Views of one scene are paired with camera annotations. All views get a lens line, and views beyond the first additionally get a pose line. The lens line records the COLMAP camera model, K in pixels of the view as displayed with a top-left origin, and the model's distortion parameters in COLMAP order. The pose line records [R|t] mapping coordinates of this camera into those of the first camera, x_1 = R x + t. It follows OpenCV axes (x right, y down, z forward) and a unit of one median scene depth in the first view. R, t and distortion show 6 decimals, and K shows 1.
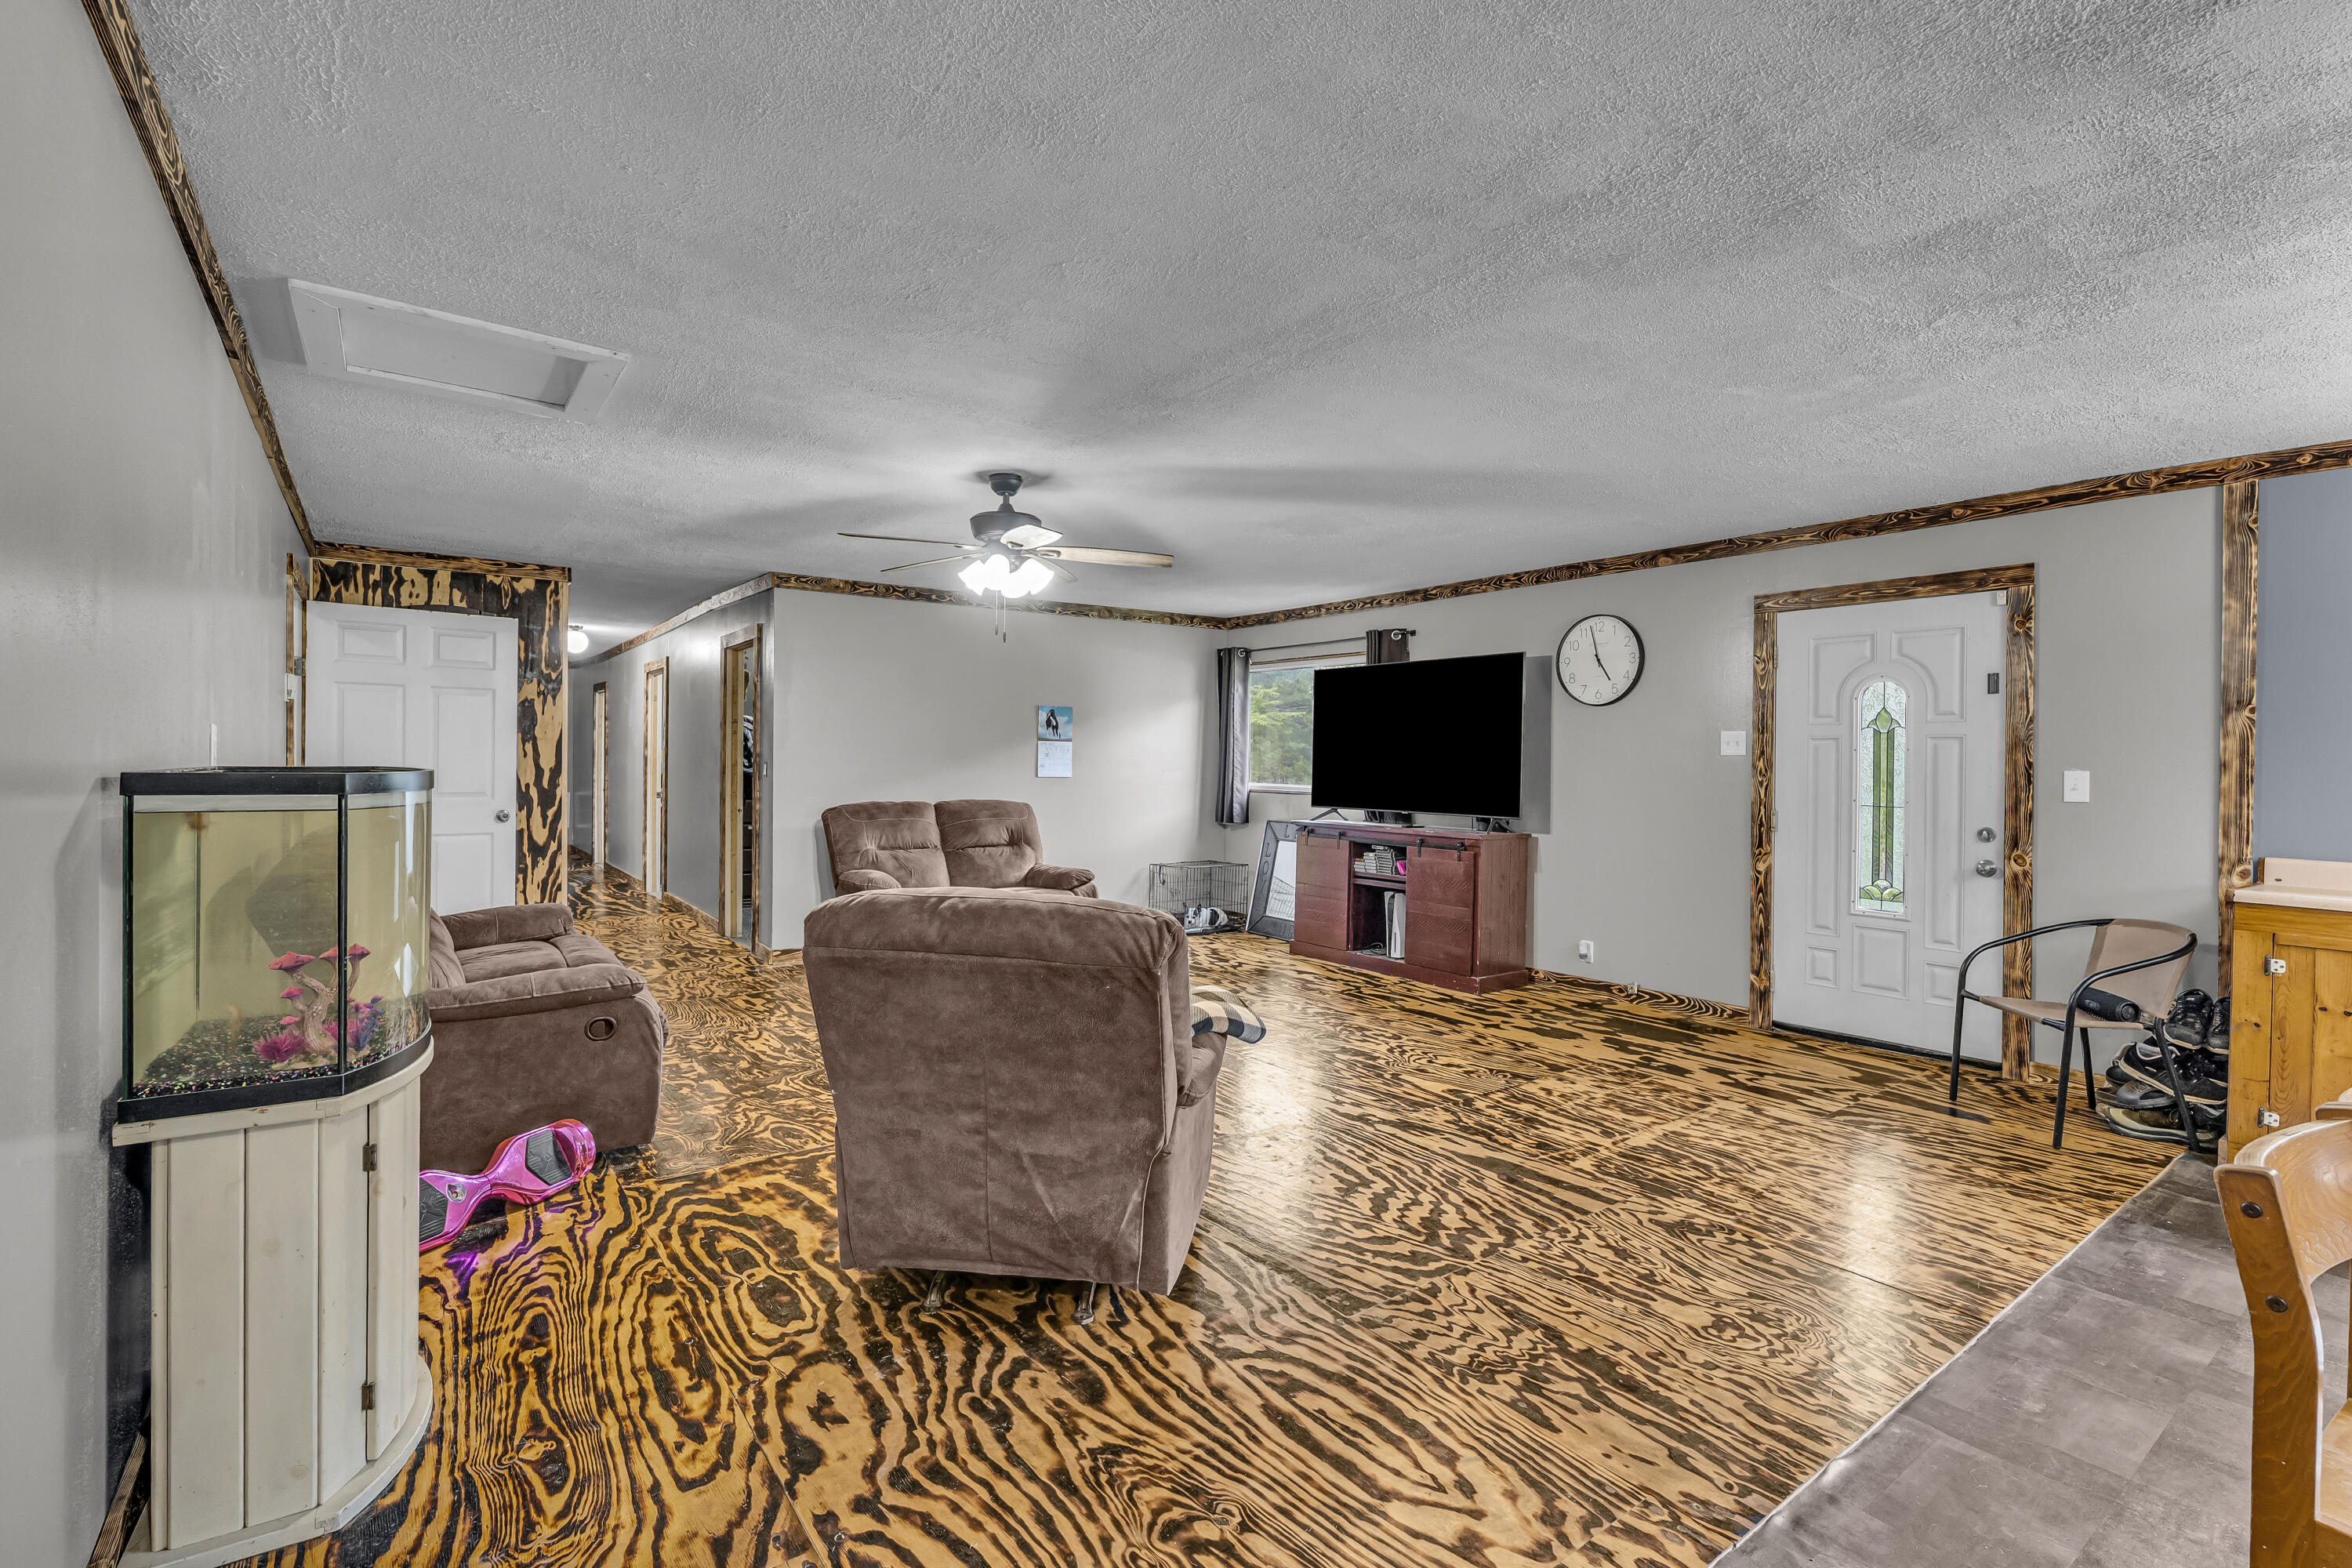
lens RADIAL K [[1038.8, 0, 1169.0], [0, 1038.8, 766.7], [0, 0, 1]] dist [-0.003403, 0.000088]
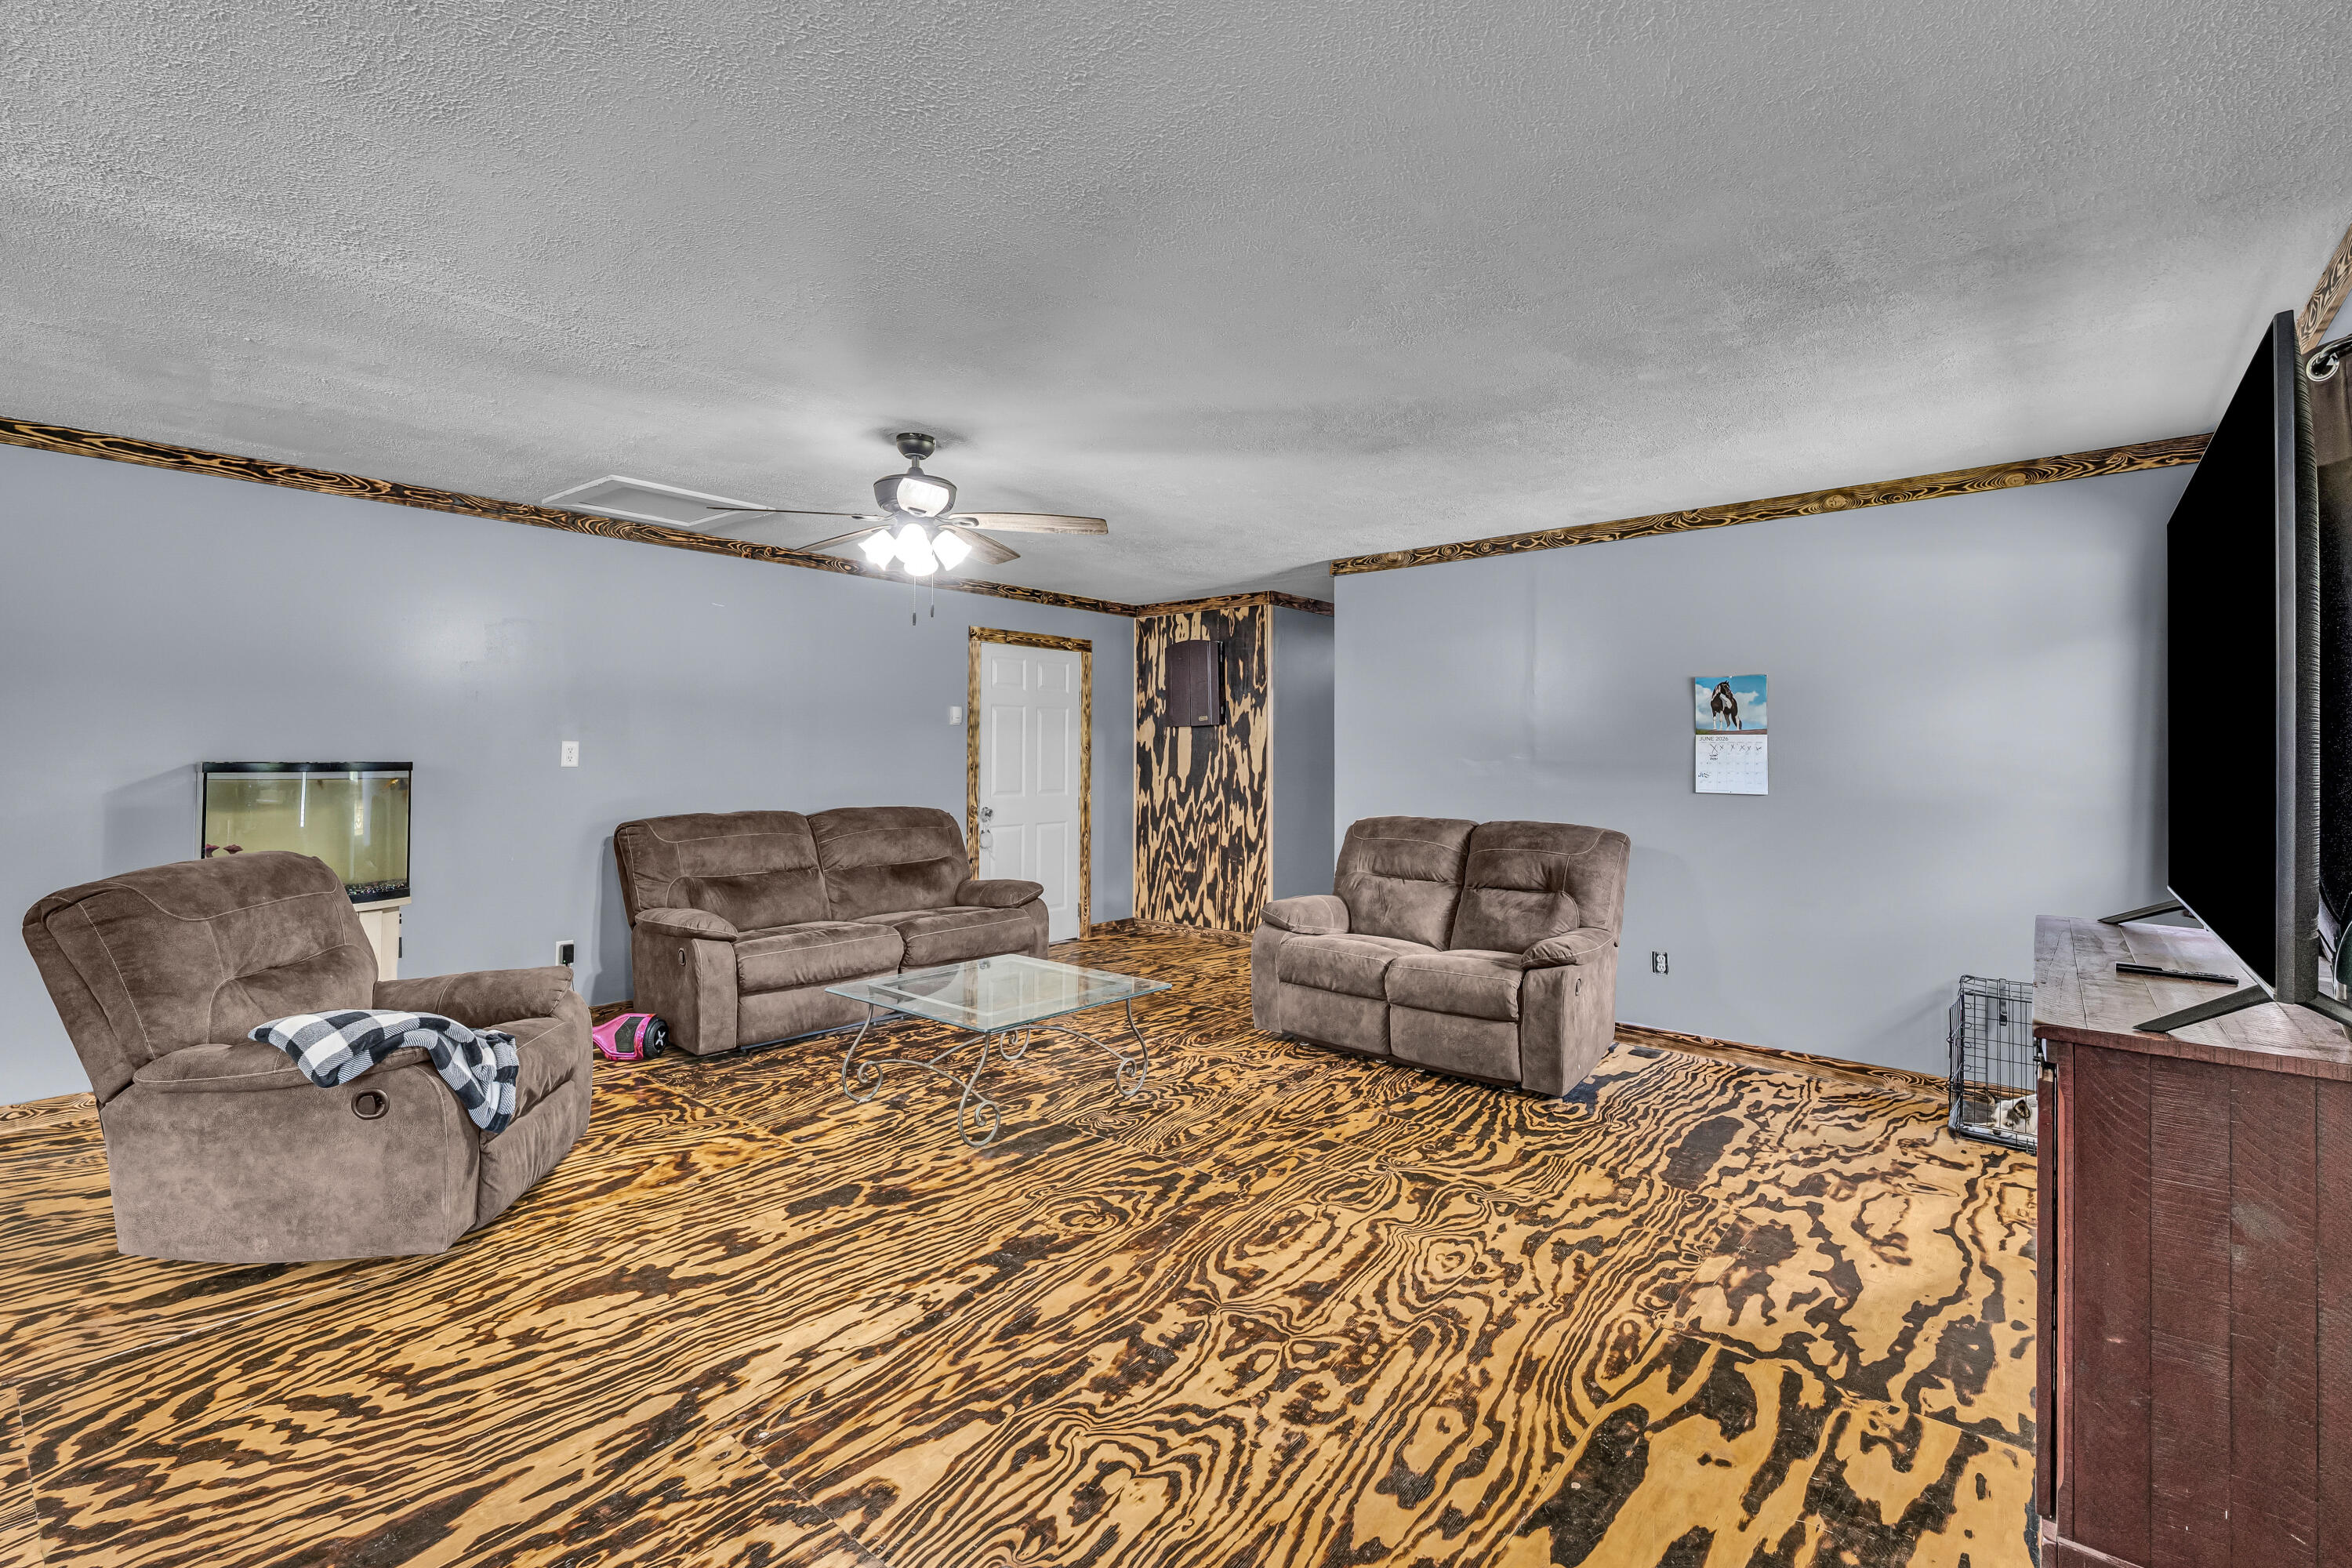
lens RADIAL K [[1054.8, 0, 1181.6], [0, 1054.8, 722.7], [0, 0, 1]] dist [-0.001837, 0.000926]
pose [[0.242444, -0.040795, -0.969307, 0.808637], [-0.010075, 0.998956, -0.044563, -0.001280], [0.970113, 0.020570, 0.241780, 1.075241]]
